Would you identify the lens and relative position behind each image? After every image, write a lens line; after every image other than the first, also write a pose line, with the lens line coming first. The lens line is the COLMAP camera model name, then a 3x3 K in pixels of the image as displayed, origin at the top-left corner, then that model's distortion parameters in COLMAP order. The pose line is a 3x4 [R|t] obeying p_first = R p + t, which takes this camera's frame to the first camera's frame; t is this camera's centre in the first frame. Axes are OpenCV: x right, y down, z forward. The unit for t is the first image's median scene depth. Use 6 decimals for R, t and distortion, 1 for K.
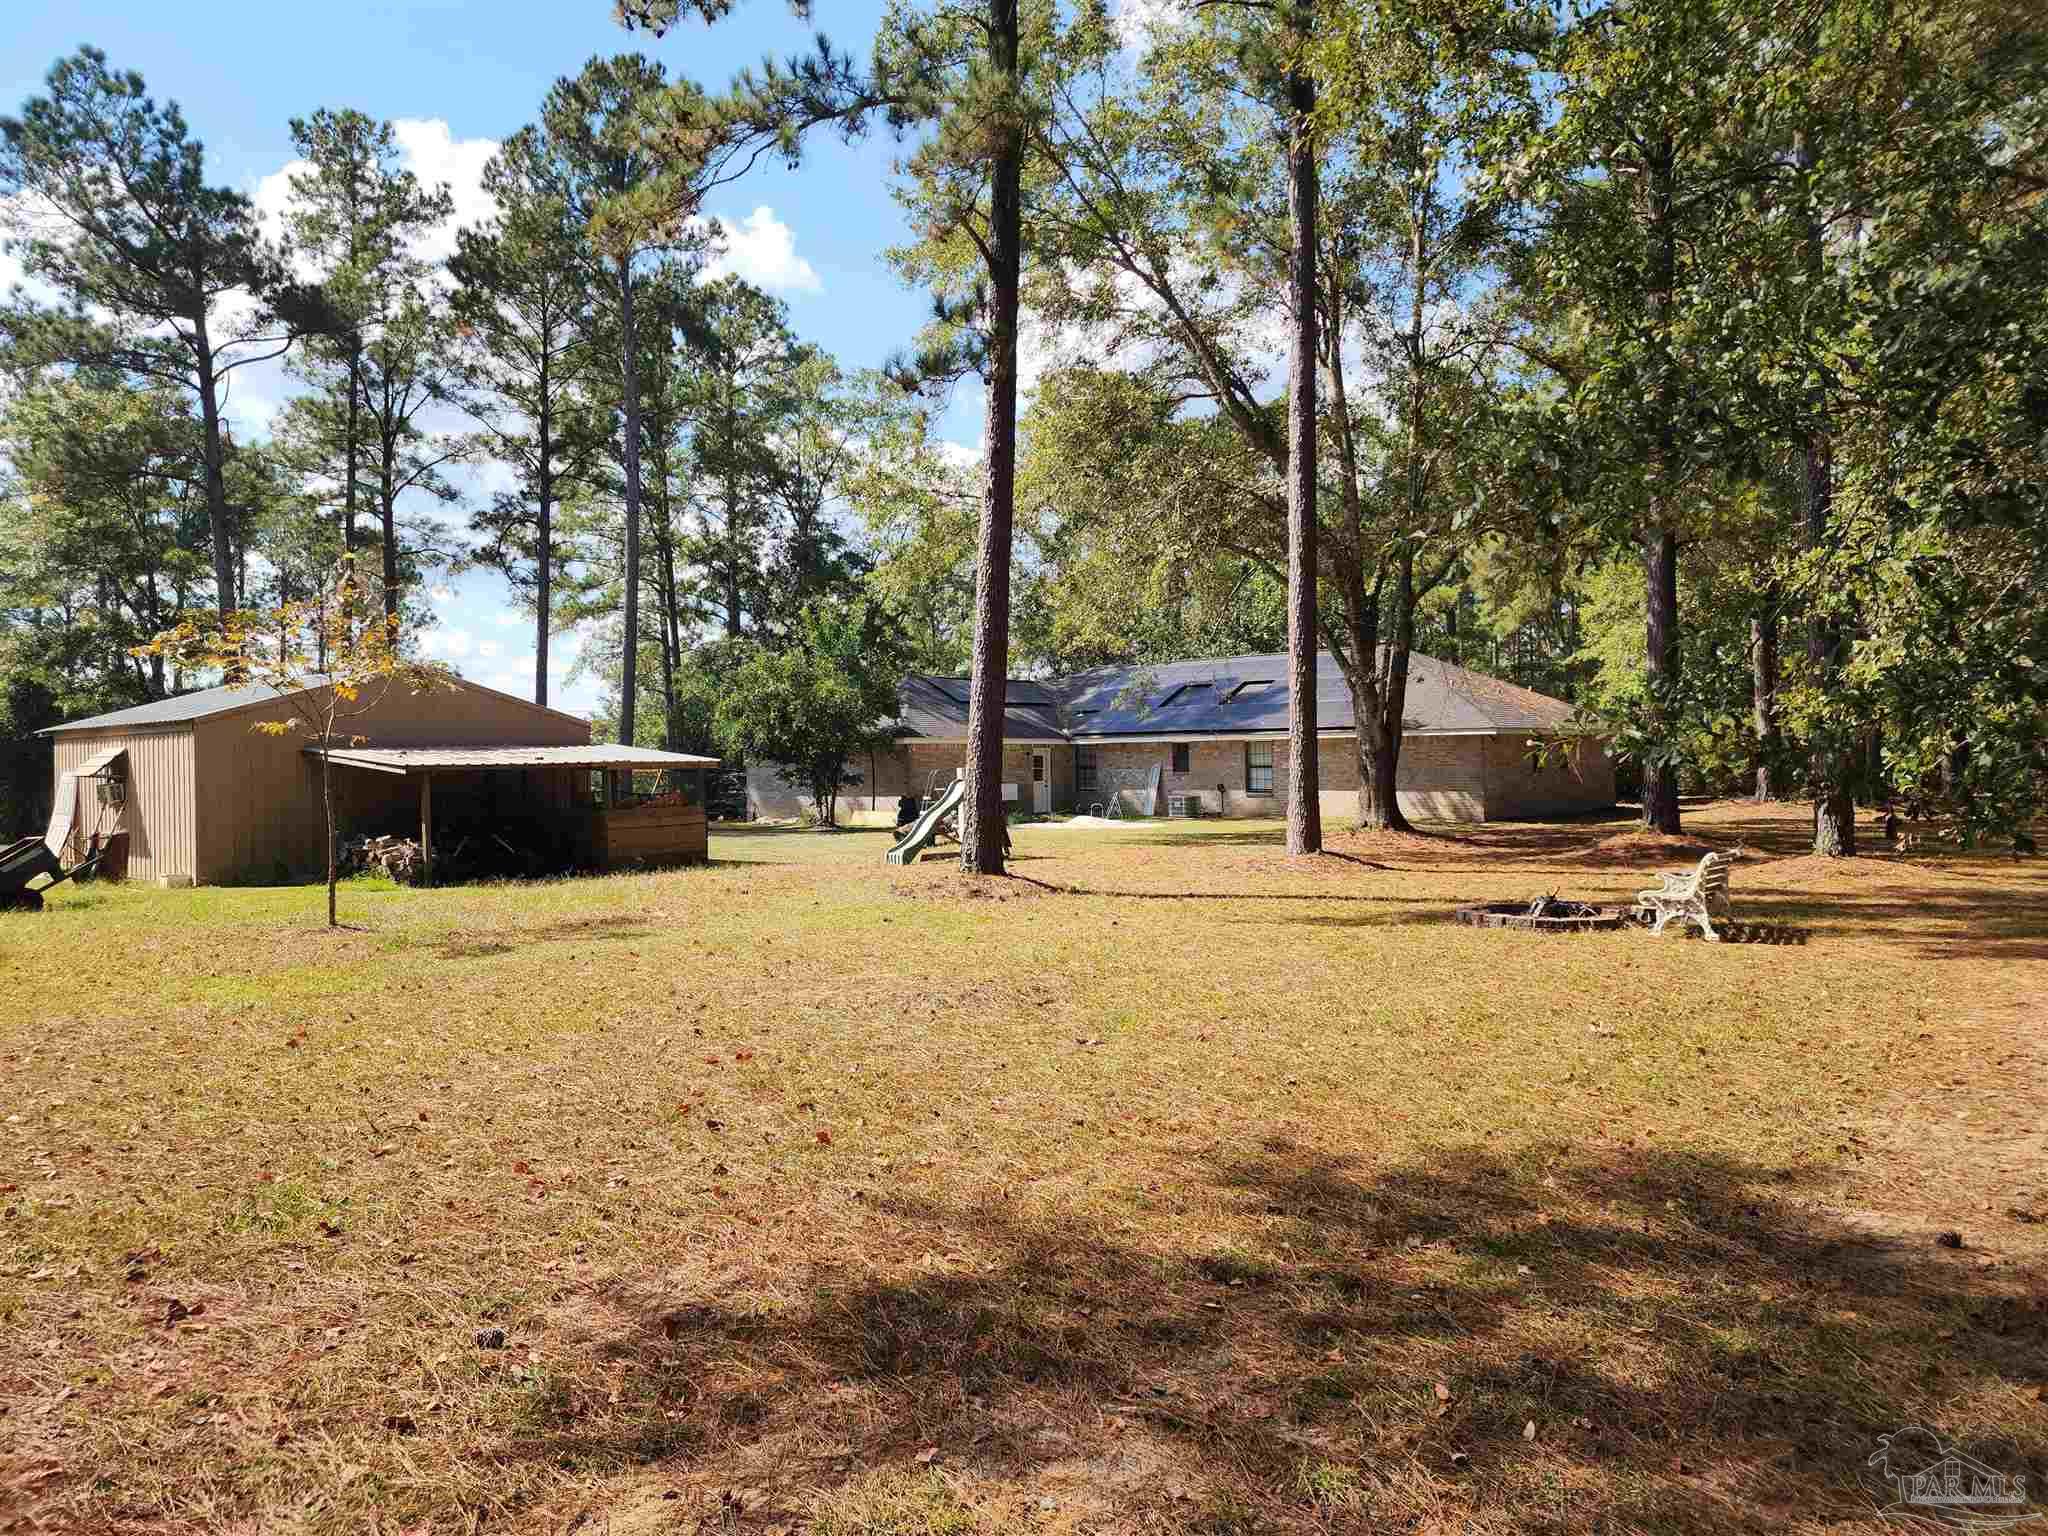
lens RADIAL K [[1382.1, 0, 1043.8], [0, 1382.1, 772.1], [0, 0, 1]] dist [0.053653, -0.058743]
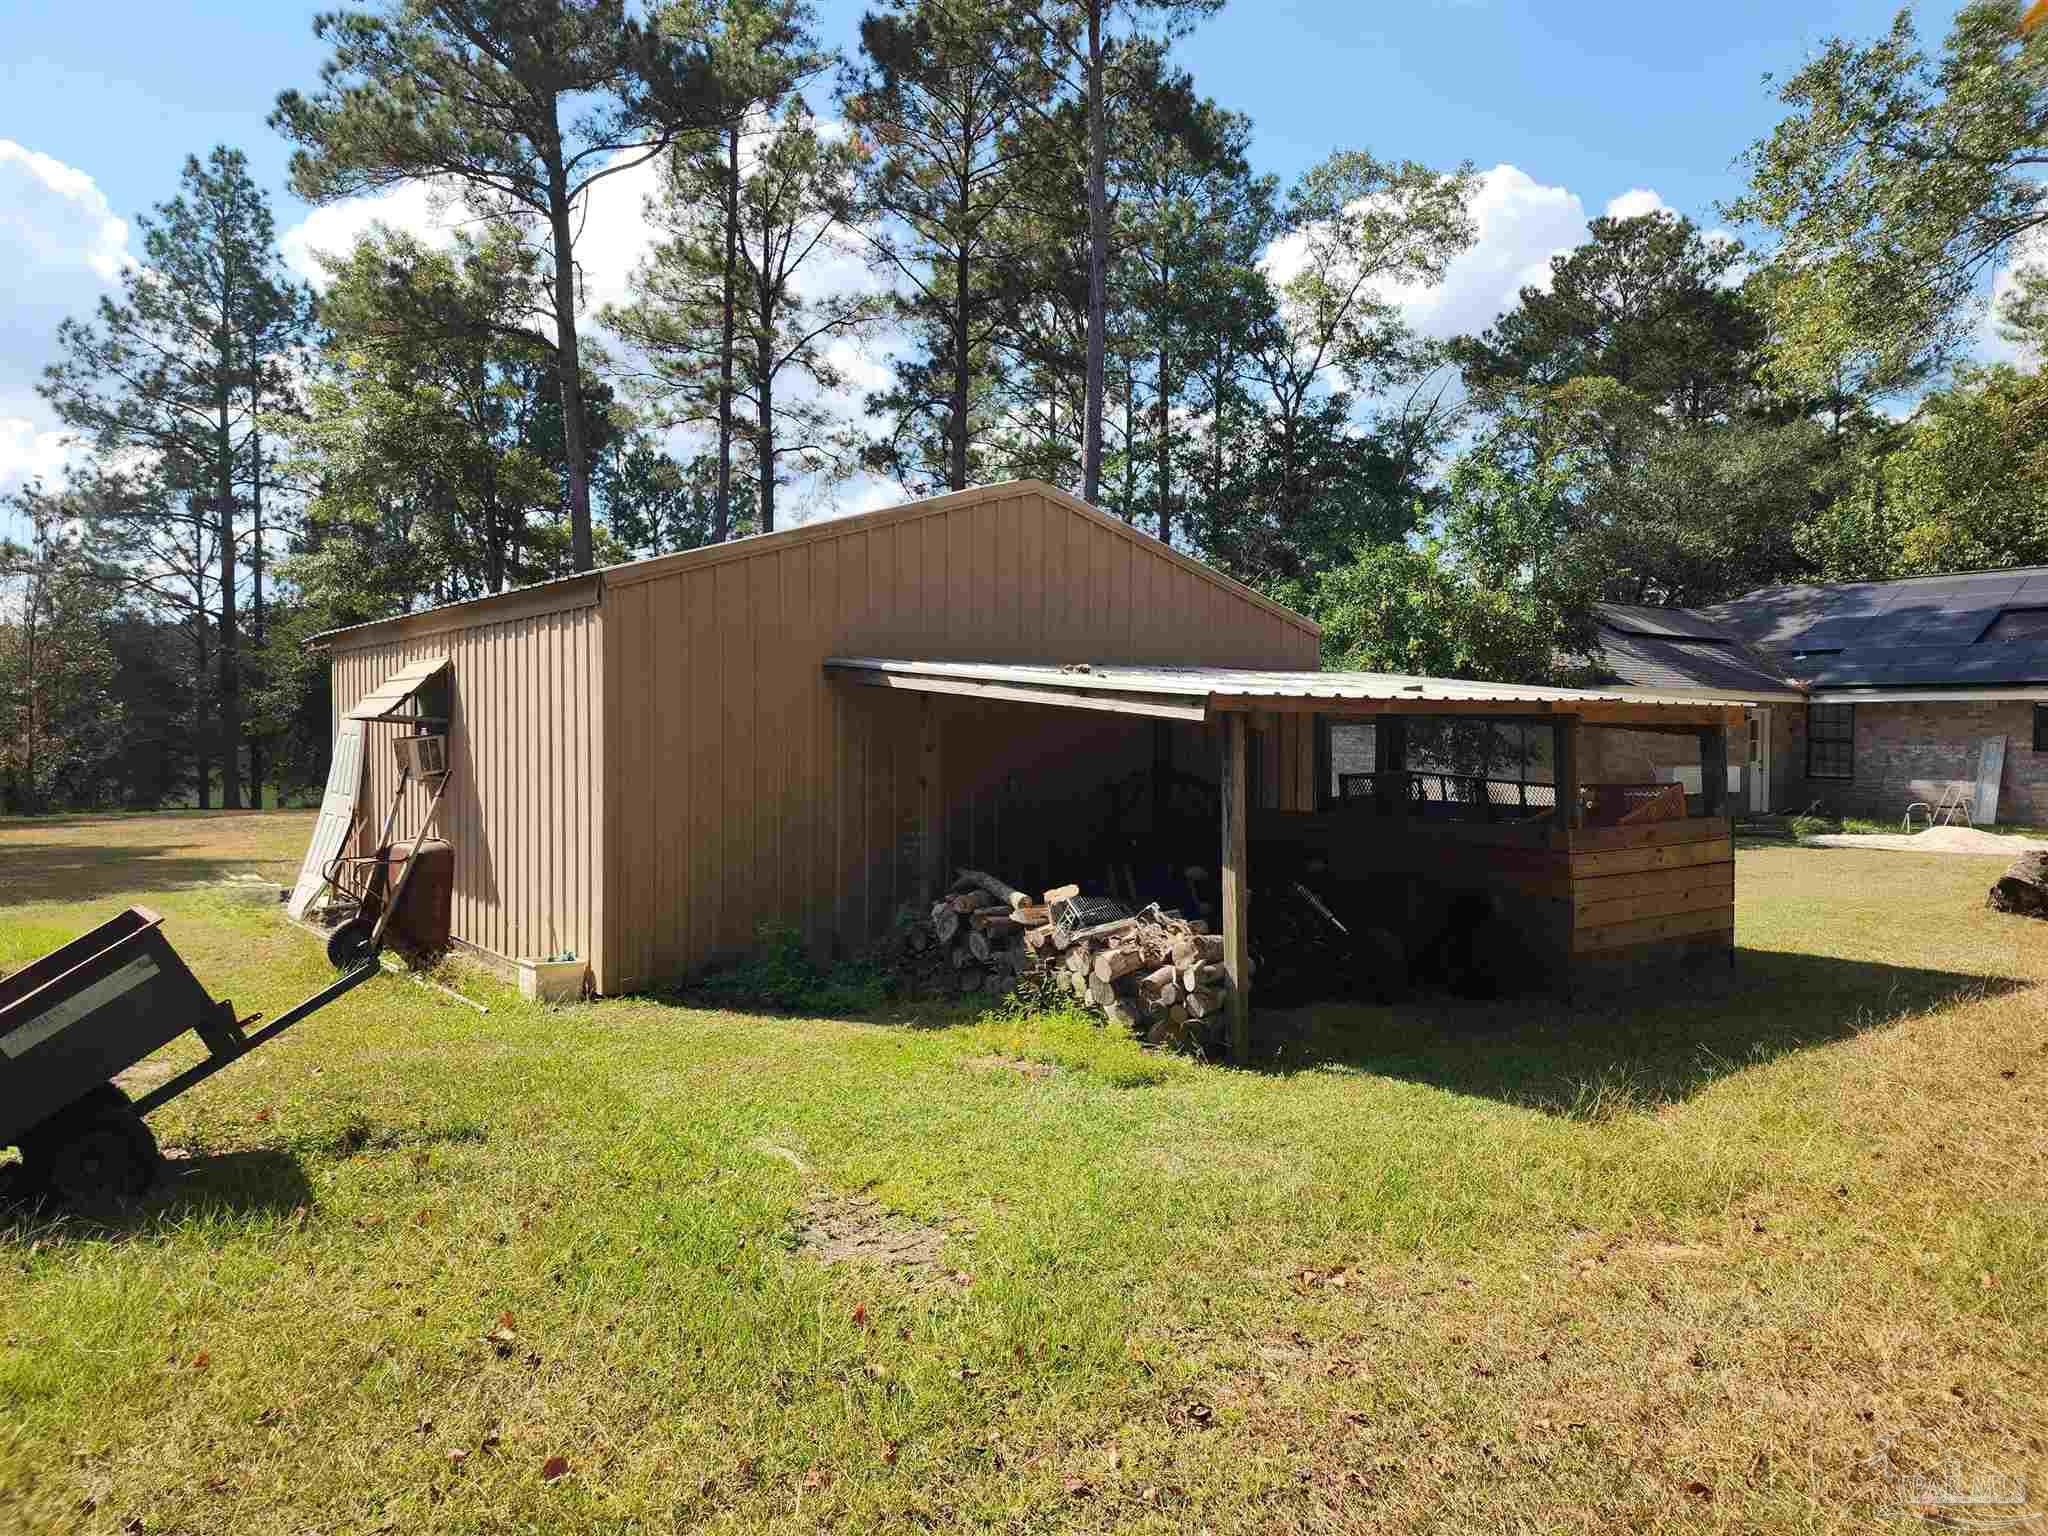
lens RADIAL K [[1382.1, 0, 1014.2], [0, 1382.1, 767.7], [0, 0, 1]] dist [0.053653, -0.058743]
pose [[0.979293, 0.023203, -0.201116, -0.221021], [-0.019642, 0.999613, 0.019686, 0.003557], [0.201495, -0.015328, 0.979370, 0.340673]]
